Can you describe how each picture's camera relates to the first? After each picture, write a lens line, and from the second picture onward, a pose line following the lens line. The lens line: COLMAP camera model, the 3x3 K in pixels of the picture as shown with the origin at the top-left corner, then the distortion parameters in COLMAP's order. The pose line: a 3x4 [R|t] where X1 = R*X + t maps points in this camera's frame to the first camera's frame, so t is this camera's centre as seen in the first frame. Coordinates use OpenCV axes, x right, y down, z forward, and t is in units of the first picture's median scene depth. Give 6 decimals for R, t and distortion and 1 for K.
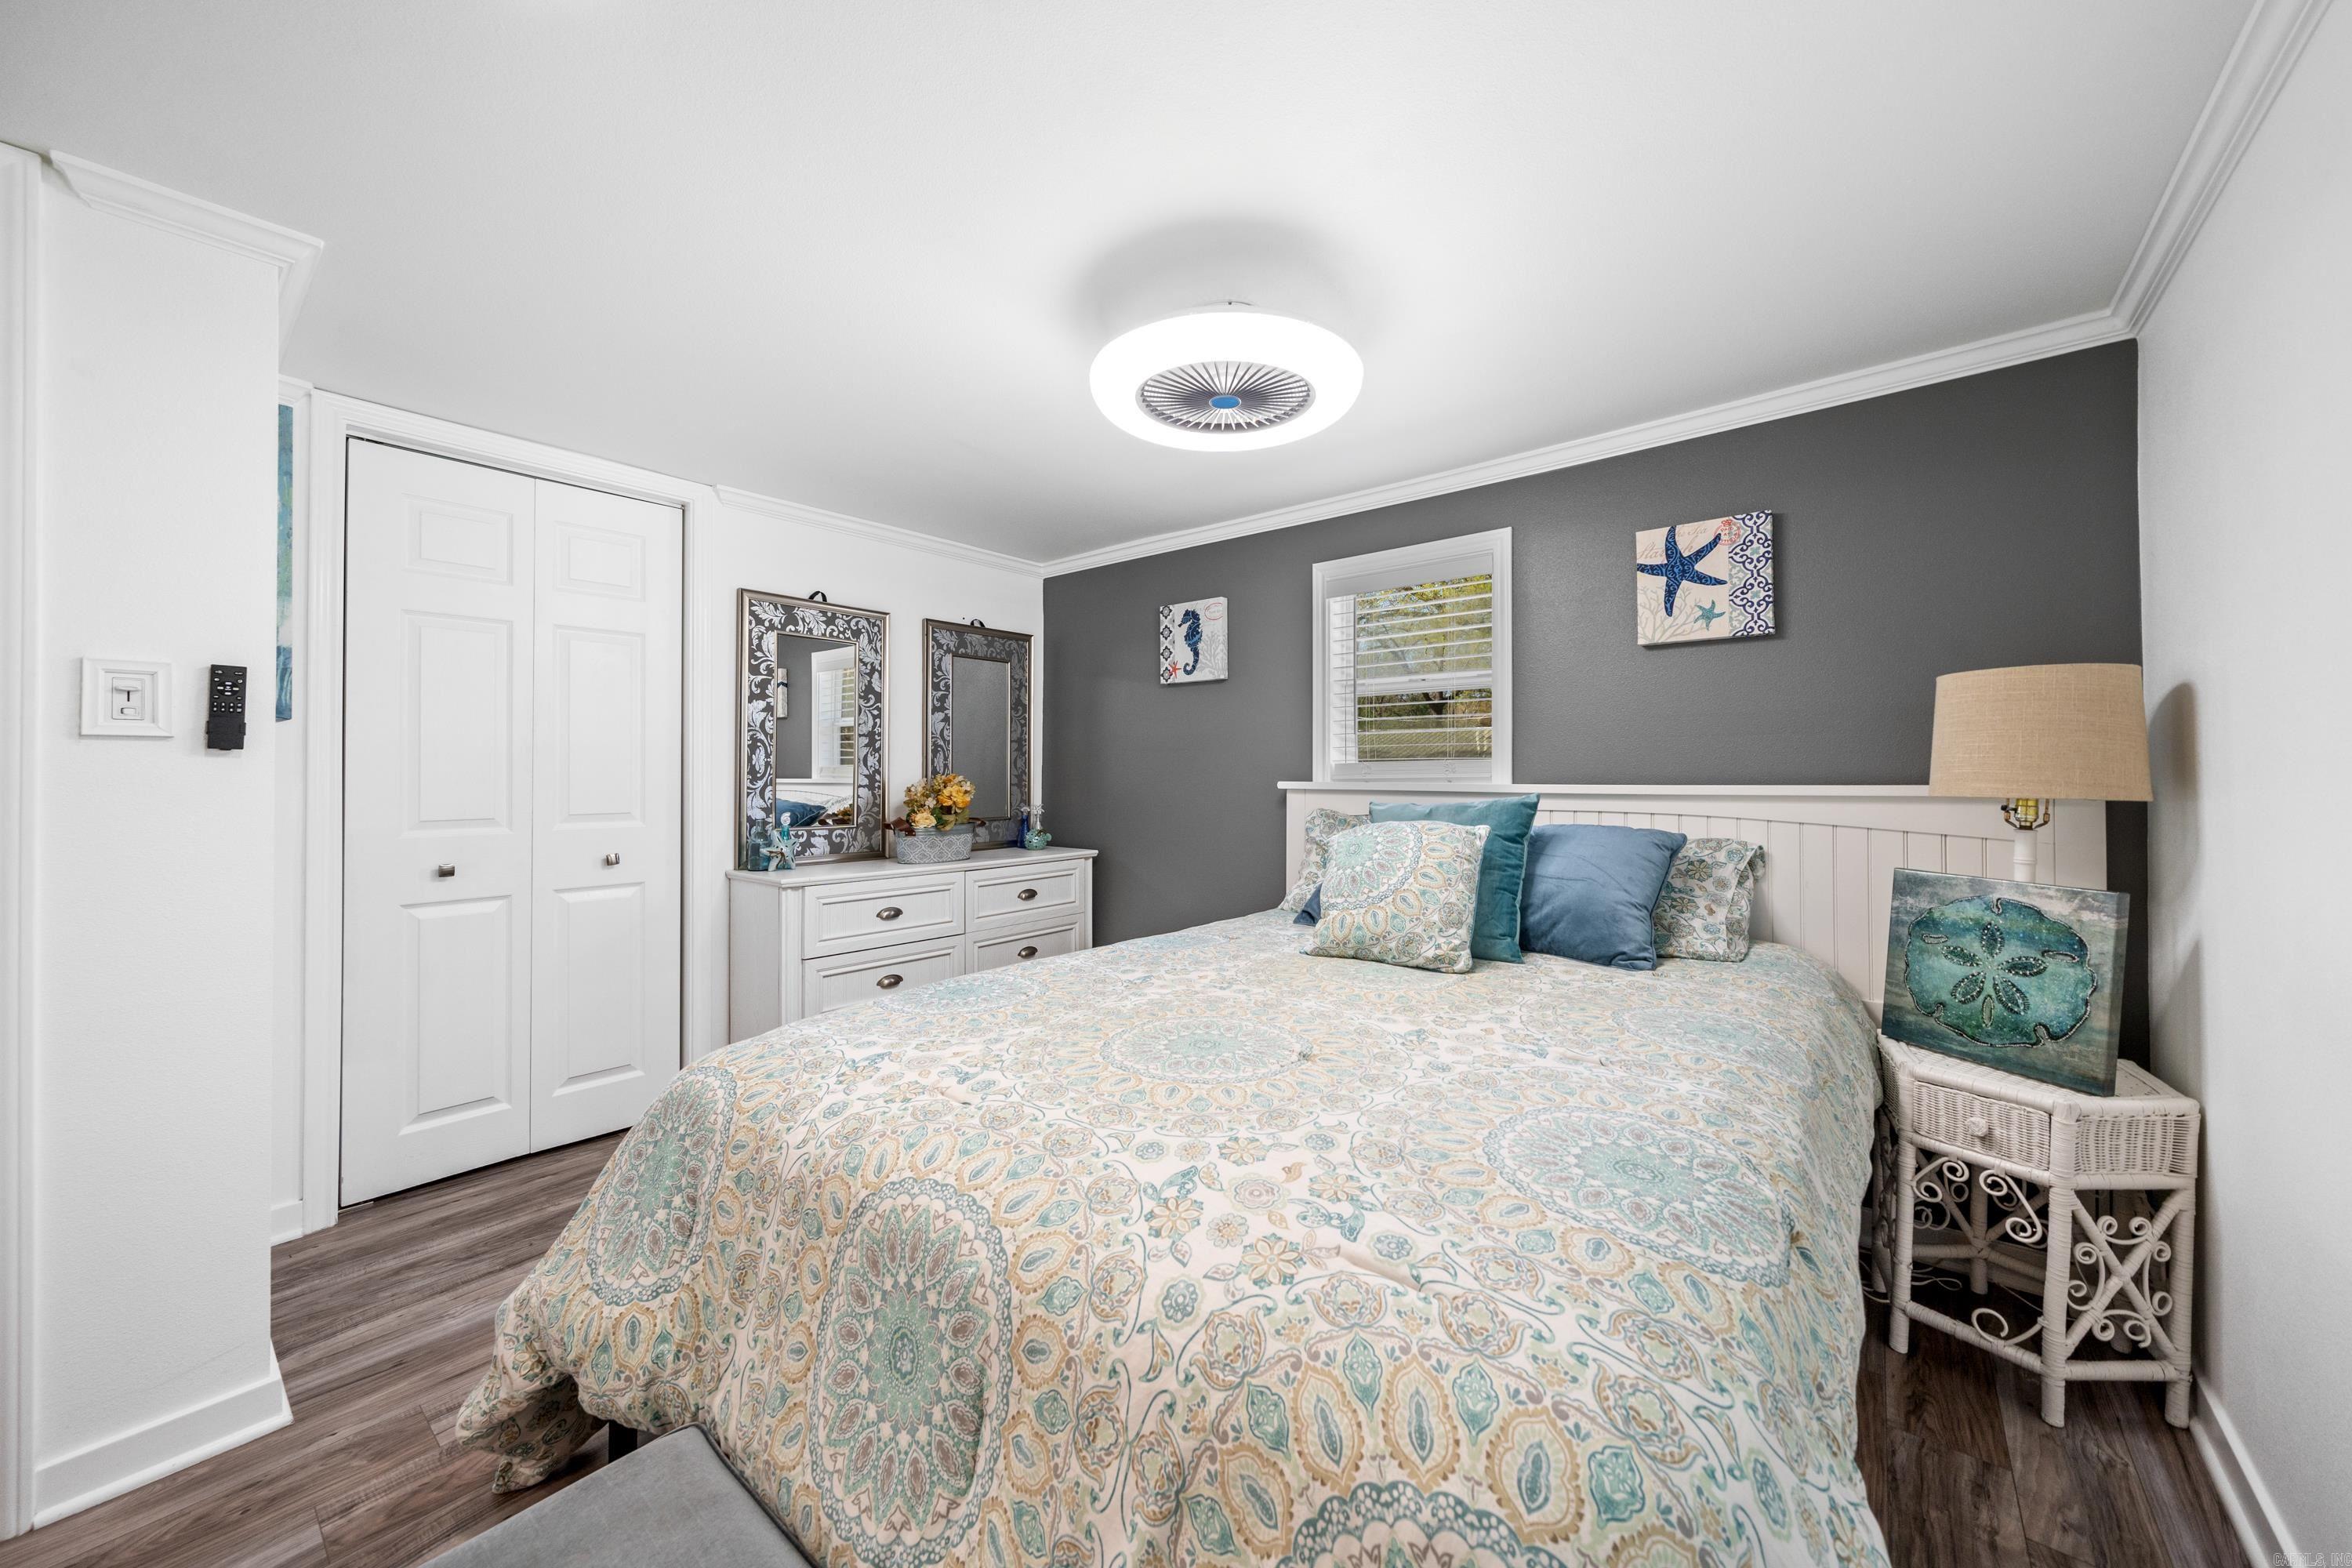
lens RADIAL K [[860.4, 0, 1177.0], [0, 860.4, 777.6], [0, 0, 1]] dist [-0.002505, -0.000314]
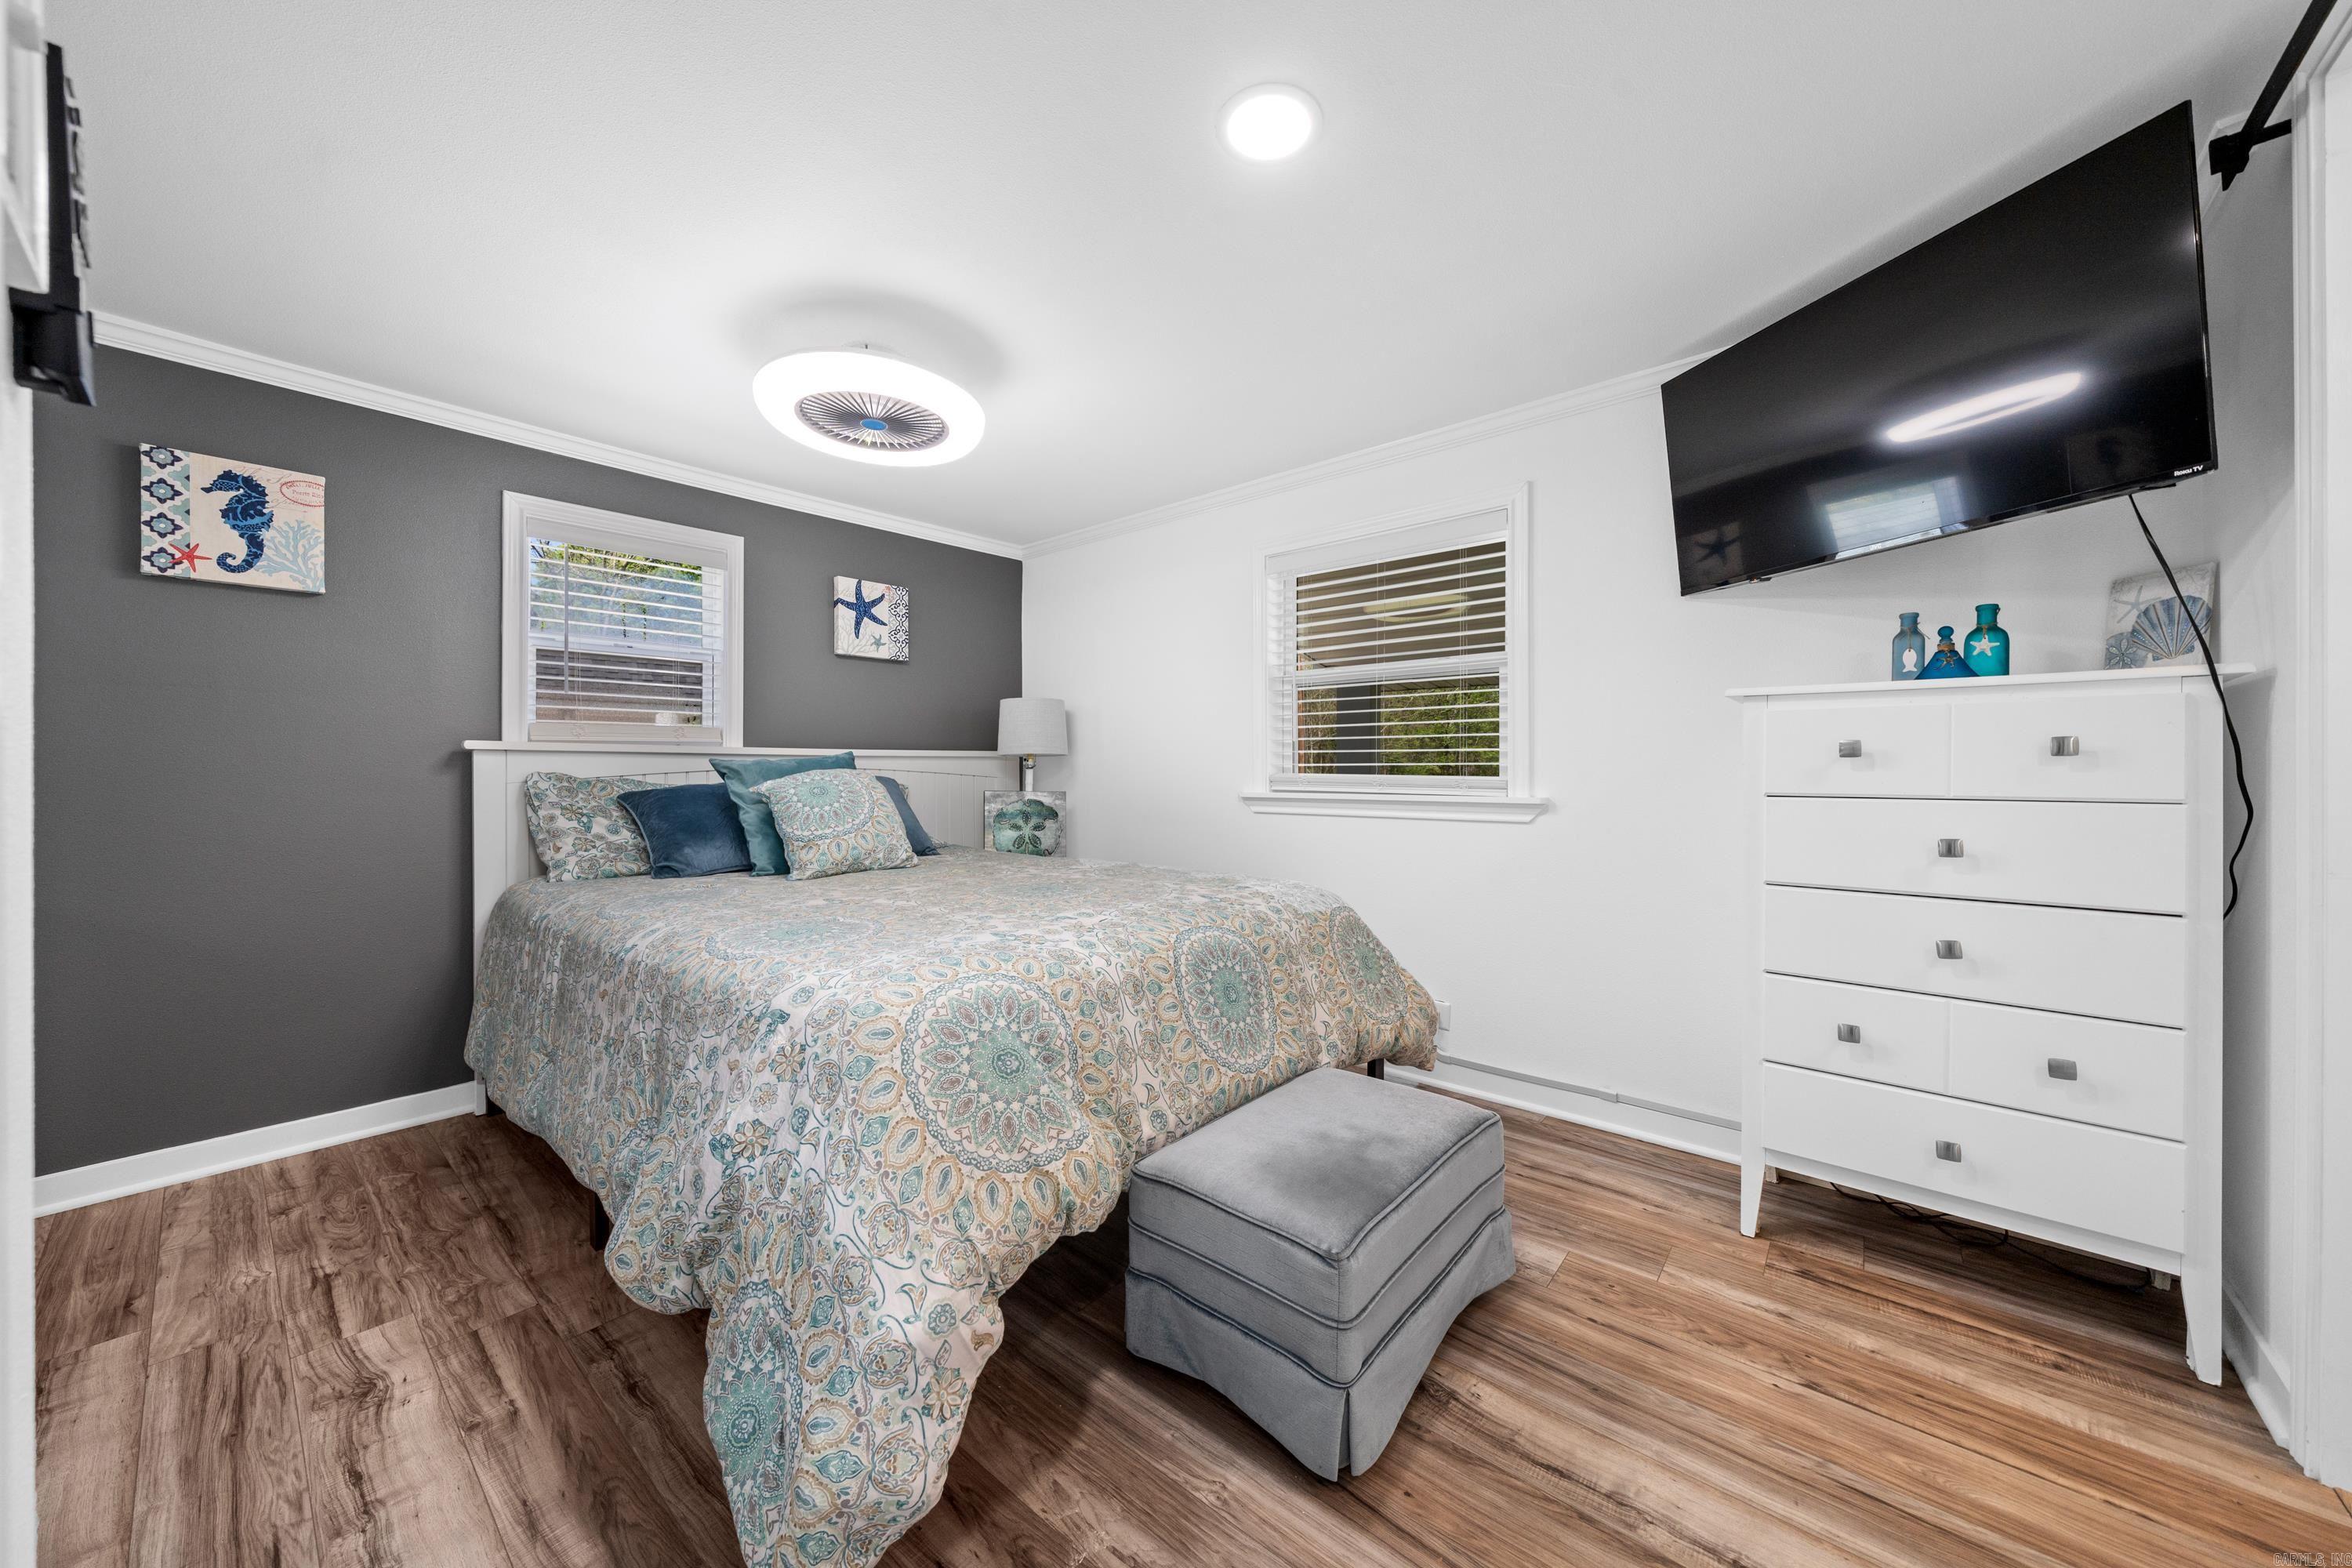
lens RADIAL K [[796.4, 0, 1182.8], [0, 796.4, 773.3], [0, 0, 1]] dist [-0.006036, 0.000398]
pose [[0.028958, -0.003737, 0.999574, -0.842489], [0.003576, 0.999987, 0.003635, 0.049688], [-0.999574, 0.003469, 0.028971, 0.394722]]
